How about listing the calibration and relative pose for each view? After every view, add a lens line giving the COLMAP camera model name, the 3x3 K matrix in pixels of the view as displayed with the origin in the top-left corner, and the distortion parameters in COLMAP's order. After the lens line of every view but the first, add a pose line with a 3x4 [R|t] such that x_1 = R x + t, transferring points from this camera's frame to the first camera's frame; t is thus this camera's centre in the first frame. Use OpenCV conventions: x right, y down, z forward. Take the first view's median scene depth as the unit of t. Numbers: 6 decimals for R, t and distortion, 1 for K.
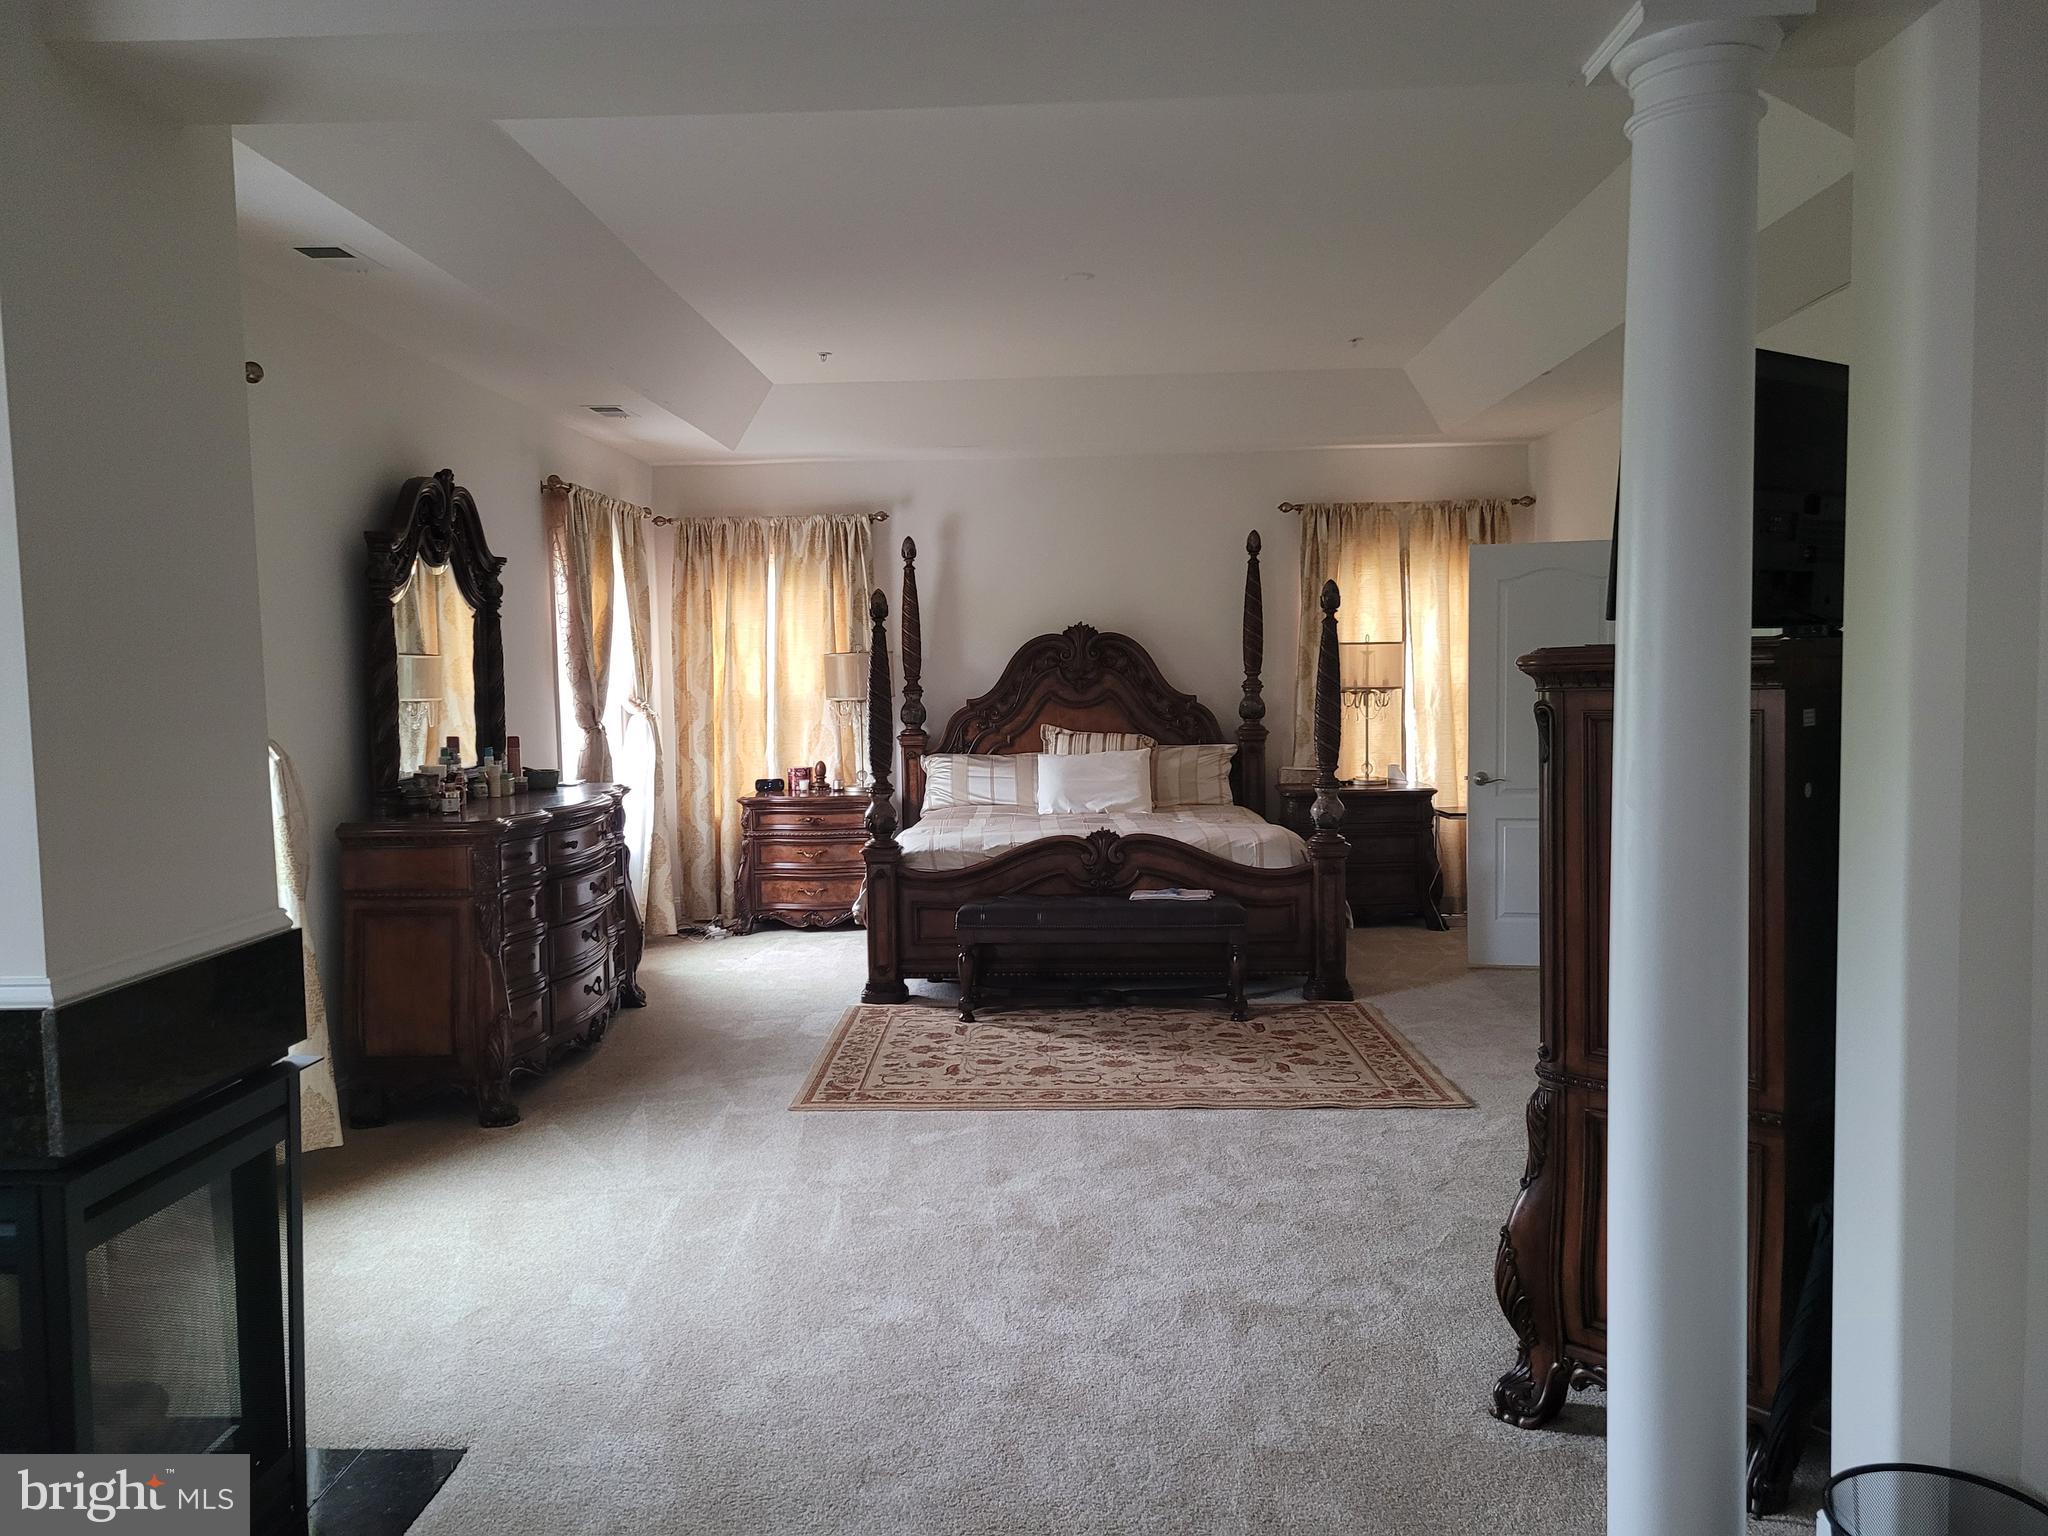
lens RADIAL K [[1526.0, 0, 1005.1], [0, 1526.0, 773.0], [0, 0, 1]] dist [0.056055, -0.031536]
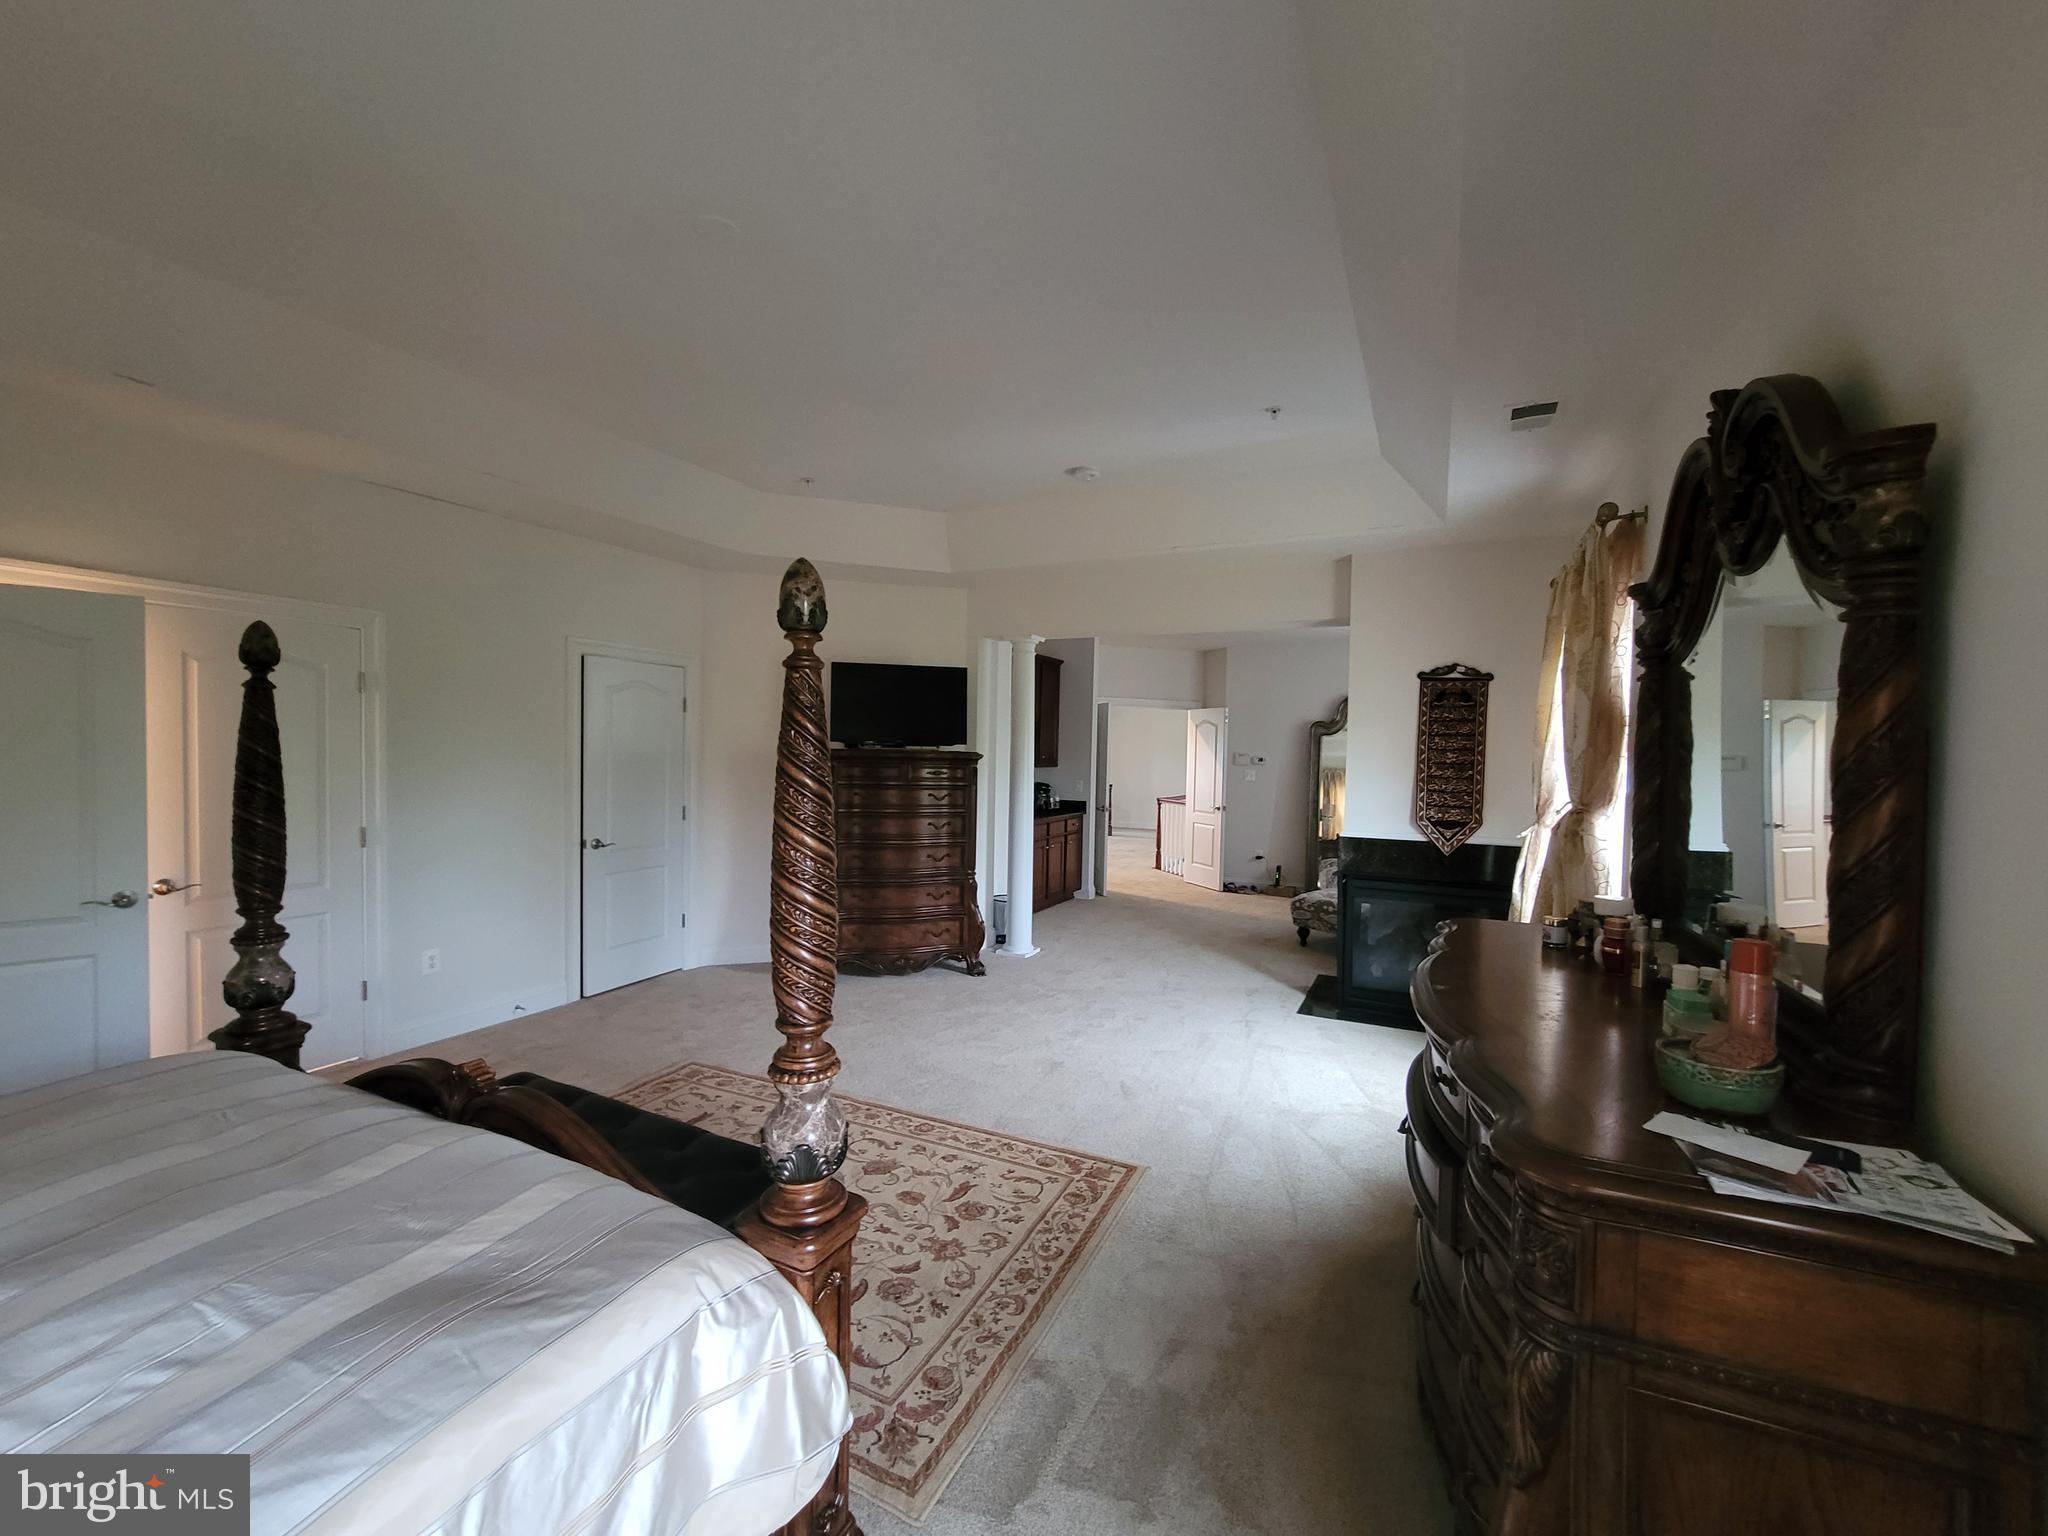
lens RADIAL K [[845.1, 0, 1024.1], [0, 845.1, 777.4], [0, 0, 1]] dist [-0.007590, 0.003646]
pose [[-0.919463, -0.012163, 0.392987, -0.248793], [0.024714, 0.995757, 0.088644, -0.093220], [-0.392398, 0.091217, -0.915261, 1.329034]]
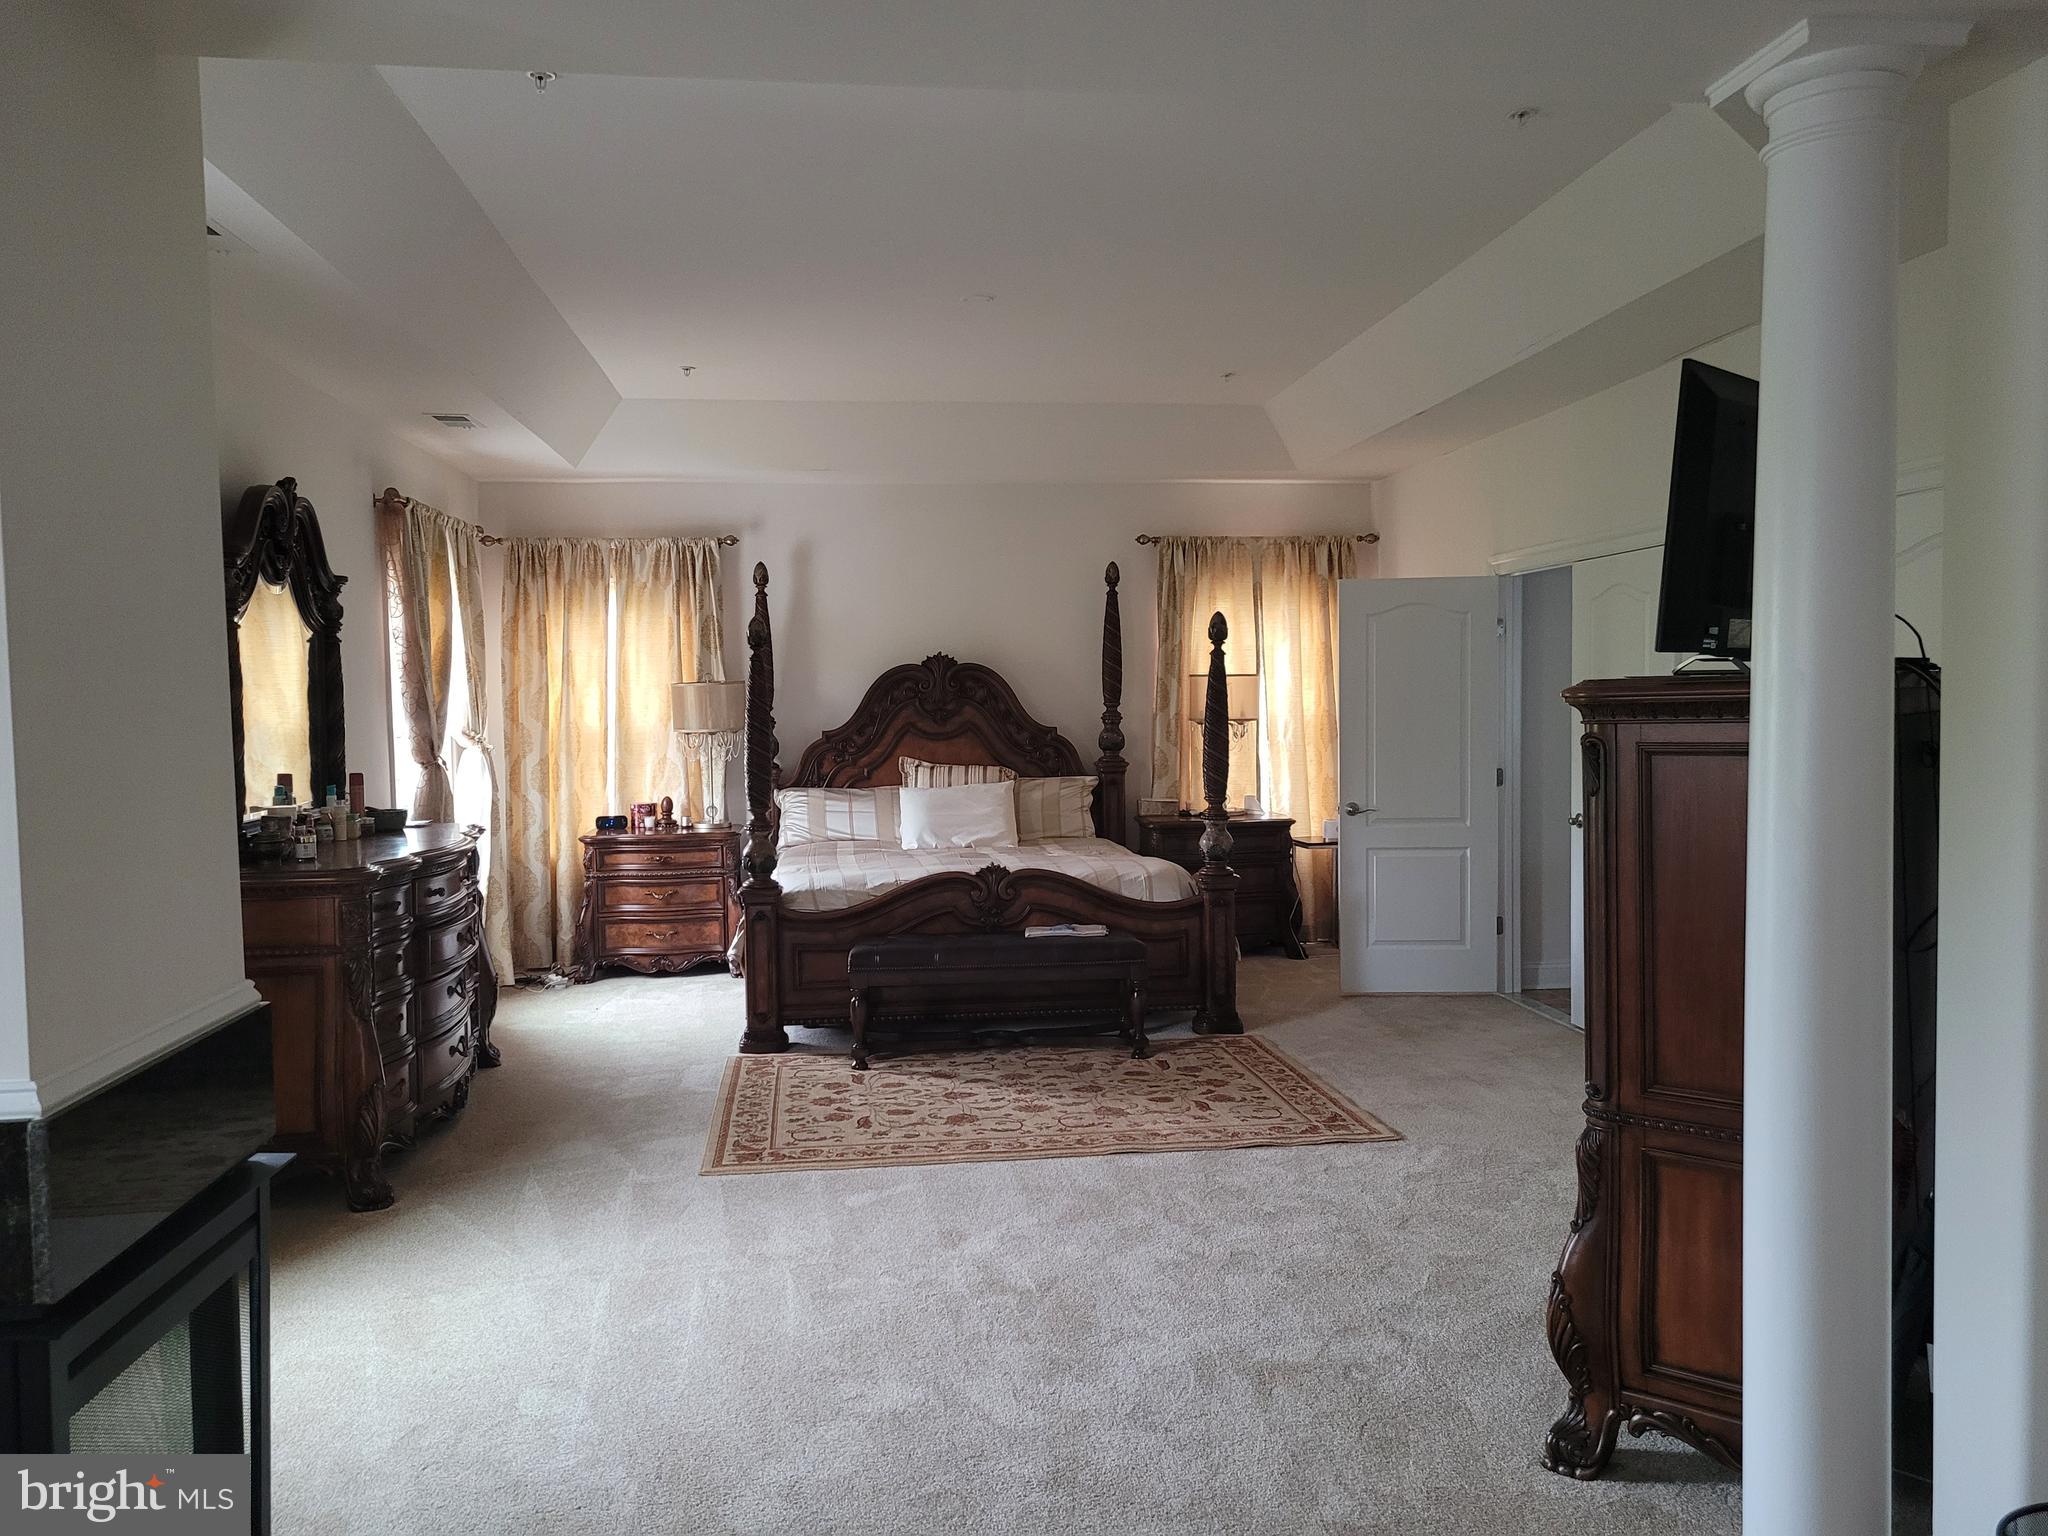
lens RADIAL K [[1526.0, 0, 1018.7], [0, 1526.0, 773.3], [0, 0, 1]] dist [0.056055, -0.031536]
pose [[0.987442, -0.005623, 0.157881, -0.082040], [0.008790, 0.999774, -0.019372, -0.002691], [-0.157736, 0.020516, 0.987268, 0.041093]]
